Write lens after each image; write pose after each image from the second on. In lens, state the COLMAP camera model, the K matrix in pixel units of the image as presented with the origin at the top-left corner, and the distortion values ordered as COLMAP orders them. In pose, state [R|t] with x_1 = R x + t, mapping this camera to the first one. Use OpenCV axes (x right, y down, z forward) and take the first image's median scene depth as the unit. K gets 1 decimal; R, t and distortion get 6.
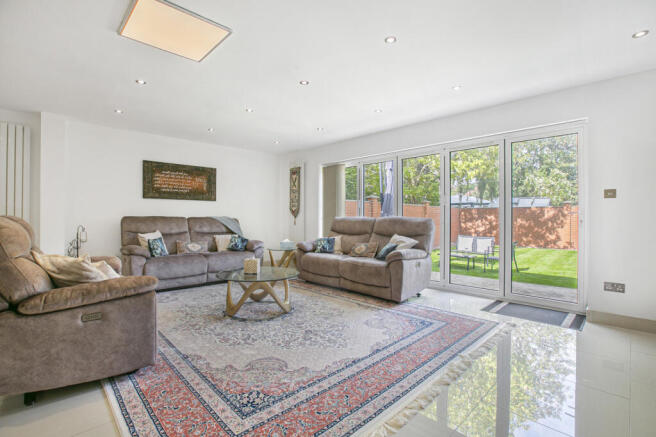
lens RADIAL K [[305.1, 0, 328.0], [0, 305.1, 218.5], [0, 0, 1]] dist [-0.048880, -0.000082]
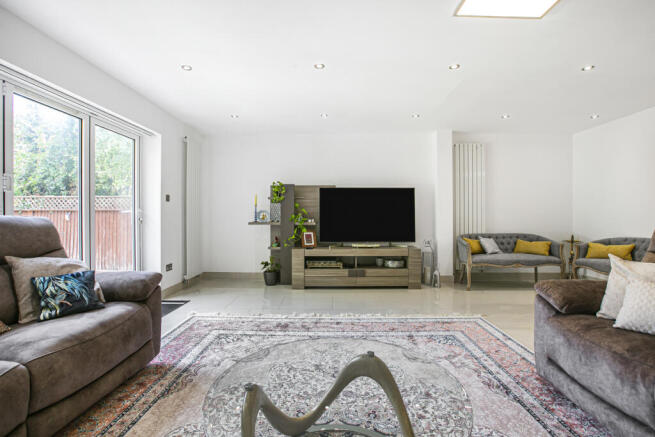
lens RADIAL K [[304.7, 0, 327.5], [0, 304.7, 218.5], [0, 0, 1]] dist [-0.048880, -0.000082]
pose [[-0.702559, -0.001868, 0.711623, -0.338100], [0.000303, 0.999996, 0.002924, -0.000839], [-0.711626, 0.002270, -0.702555, 0.921258]]
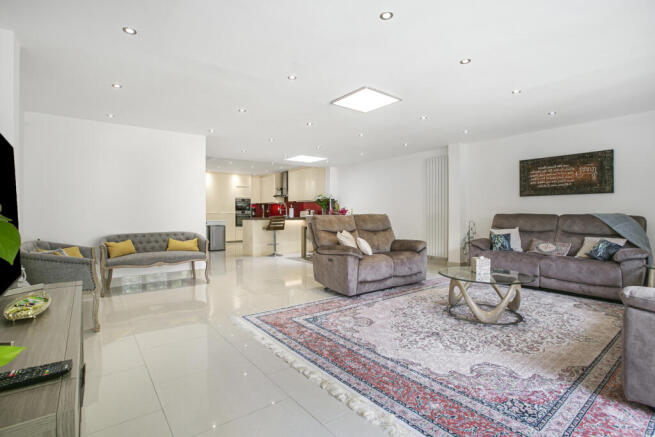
lens RADIAL K [[315.4, 0, 324.8], [0, 315.4, 216.0], [0, 0, 1]] dist [-0.047086, 0.017253]
pose [[-0.119296, 0.001094, -0.992858, 0.584299], [-0.000047, 0.999999, 0.001108, -0.000434], [0.992859, 0.000179, -0.119296, 0.469680]]
